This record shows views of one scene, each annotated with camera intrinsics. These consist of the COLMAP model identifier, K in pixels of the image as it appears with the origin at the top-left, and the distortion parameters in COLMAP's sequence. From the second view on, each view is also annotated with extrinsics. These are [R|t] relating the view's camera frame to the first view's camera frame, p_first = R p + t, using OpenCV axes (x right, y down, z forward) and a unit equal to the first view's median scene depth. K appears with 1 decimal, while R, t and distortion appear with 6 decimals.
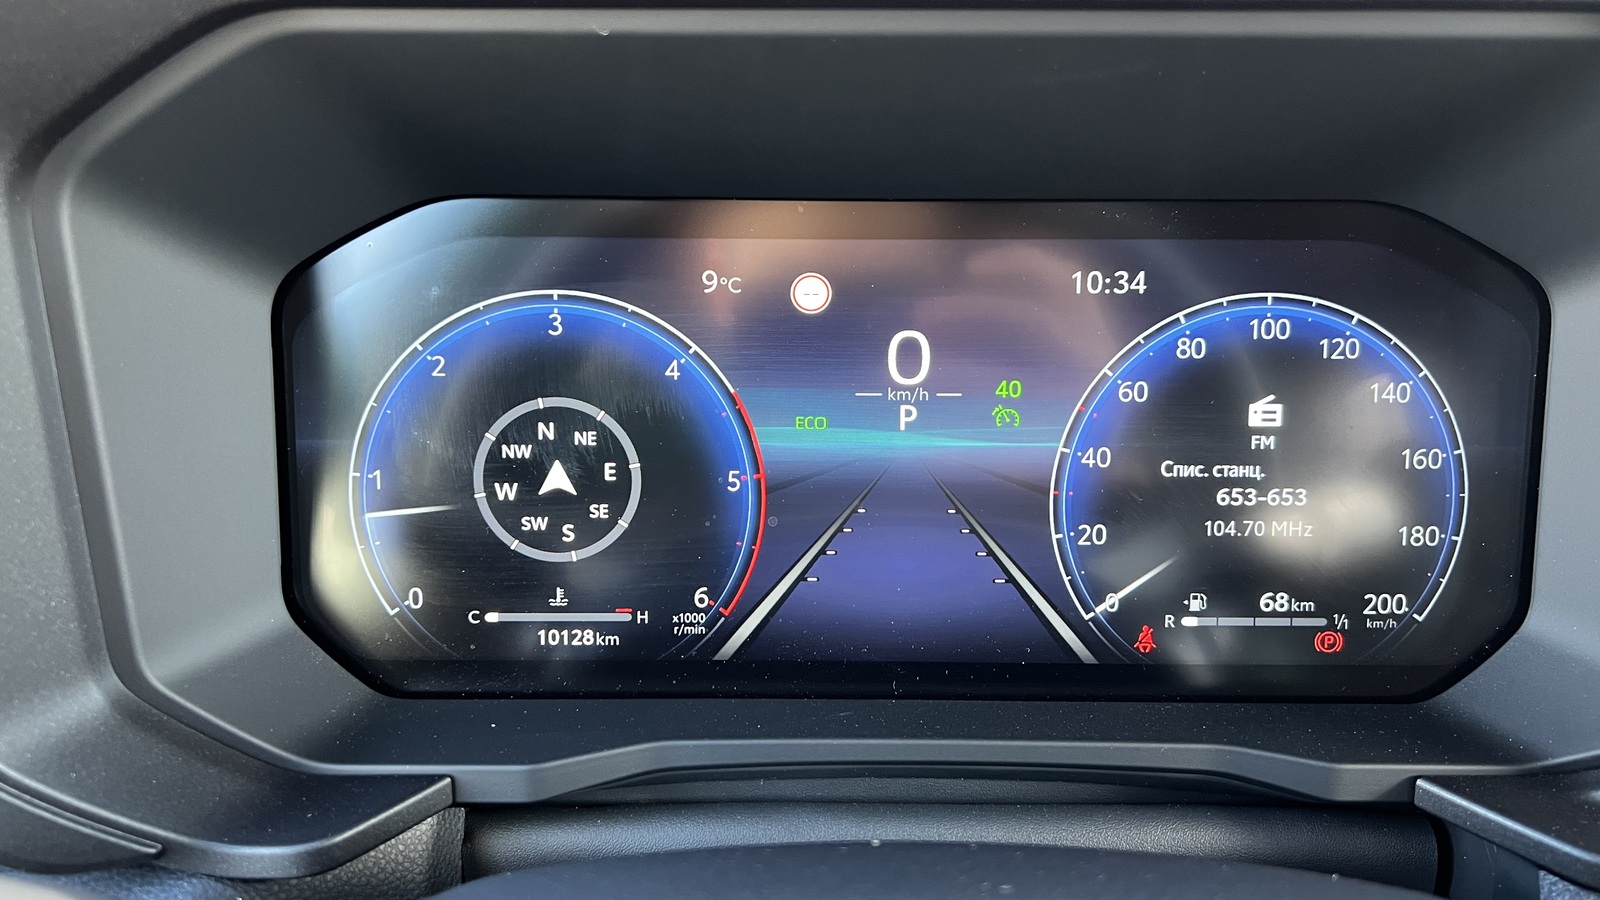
lens RADIAL K [[1217.5, 0, 800.0], [0, 1217.5, 450.0], [0, 0, 1]] dist [0.057259, -0.076623]
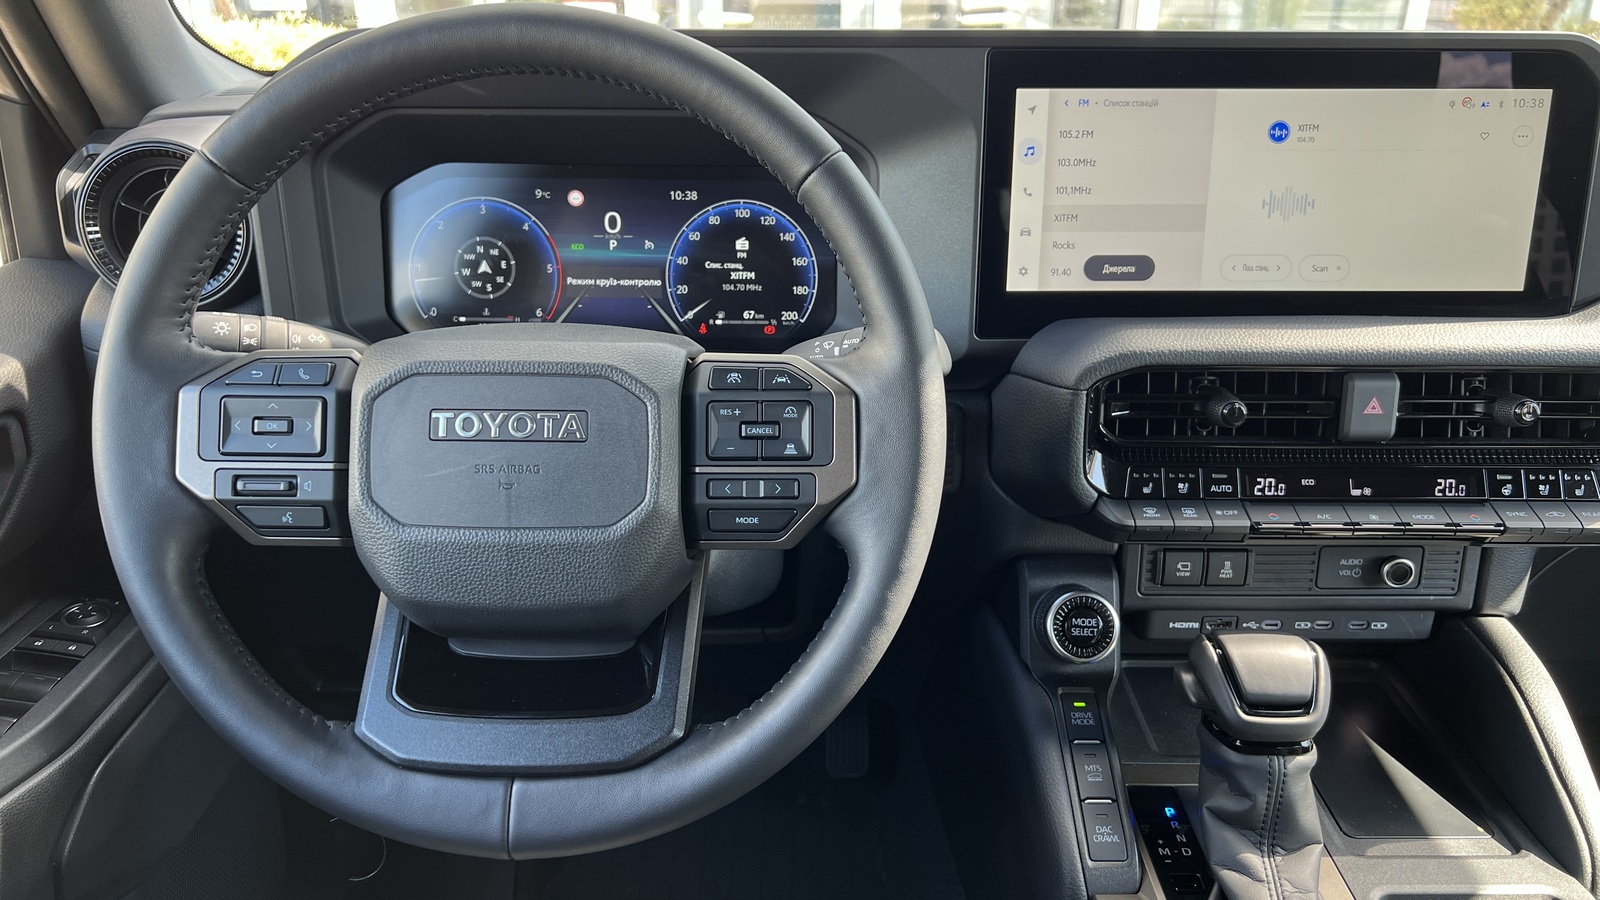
lens RADIAL K [[1217.5, 0, 800.0], [0, 1217.5, 450.0], [0, 0, 1]] dist [0.057259, -0.076623]
pose [[0.999976, 0.005065, -0.004679, 0.520375], [-0.004775, 0.998187, 0.060004, 0.264146], [0.004974, -0.059980, 0.998187, -1.745416]]
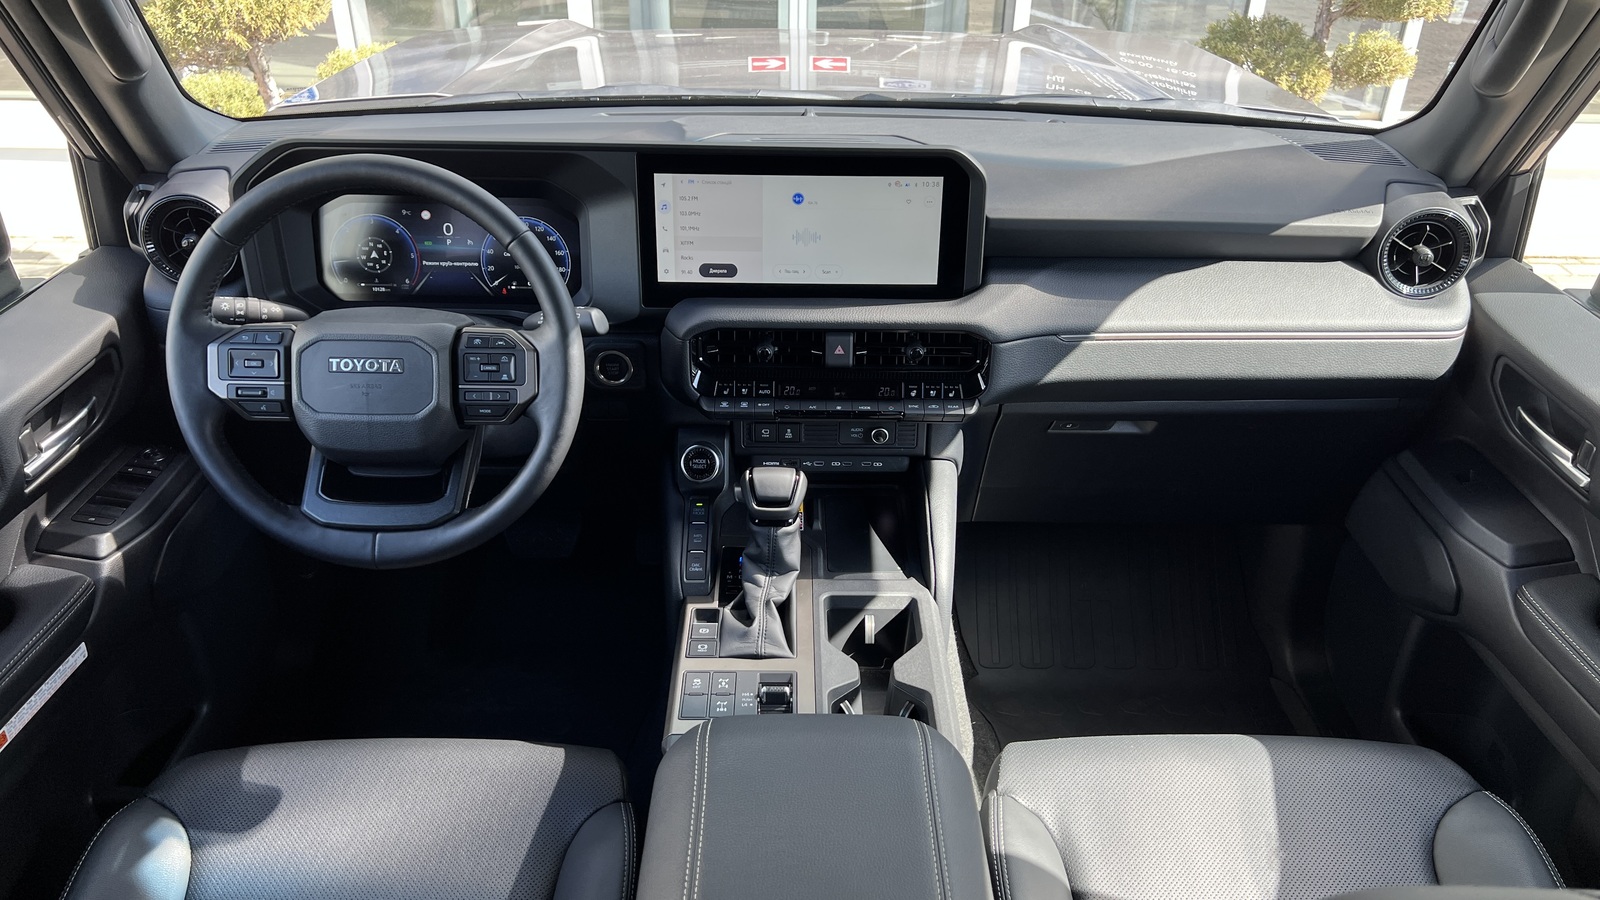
lens RADIAL K [[1204.9, 0, 796.9], [0, 1204.9, 454.5], [0, 0, 1]] dist [0.053468, -0.062206]
pose [[0.999909, 0.012271, 0.005596, 1.397496], [-0.013089, 0.982956, 0.183377, -0.096105], [-0.003250, -0.183433, 0.983027, -3.695445]]
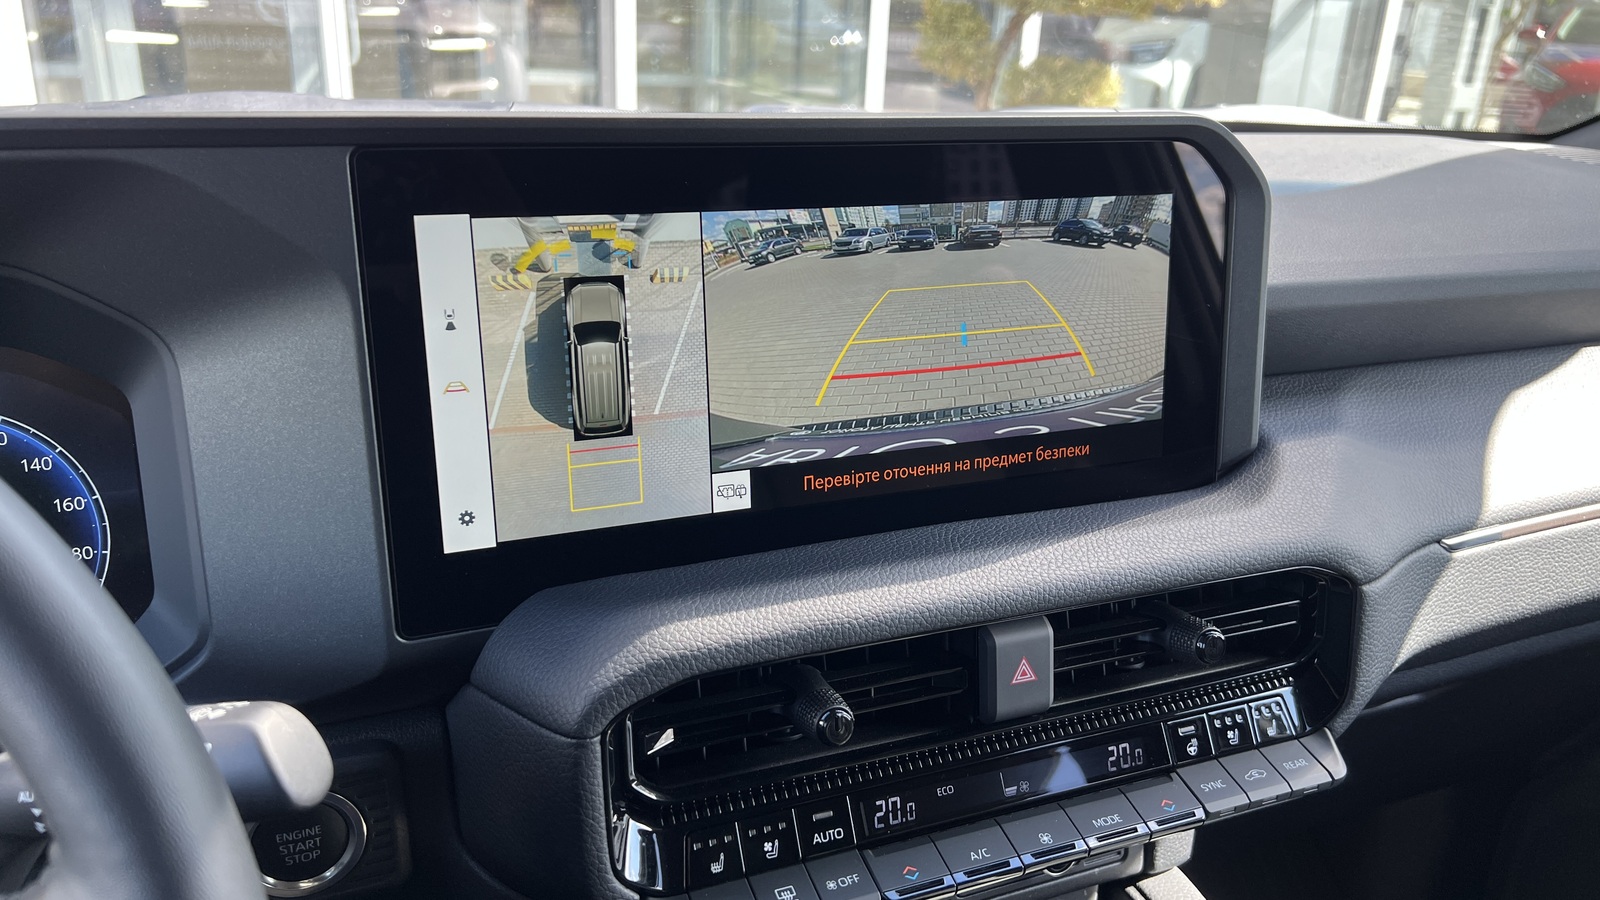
lens RADIAL K [[1217.5, 0, 800.0], [0, 1217.5, 450.0], [0, 0, 1]] dist [0.057259, -0.076623]
pose [[0.924766, -0.104707, 0.365847, 0.792971], [0.089517, 0.994278, 0.058290, -0.067998], [-0.369857, -0.021155, 0.928848, -0.760290]]
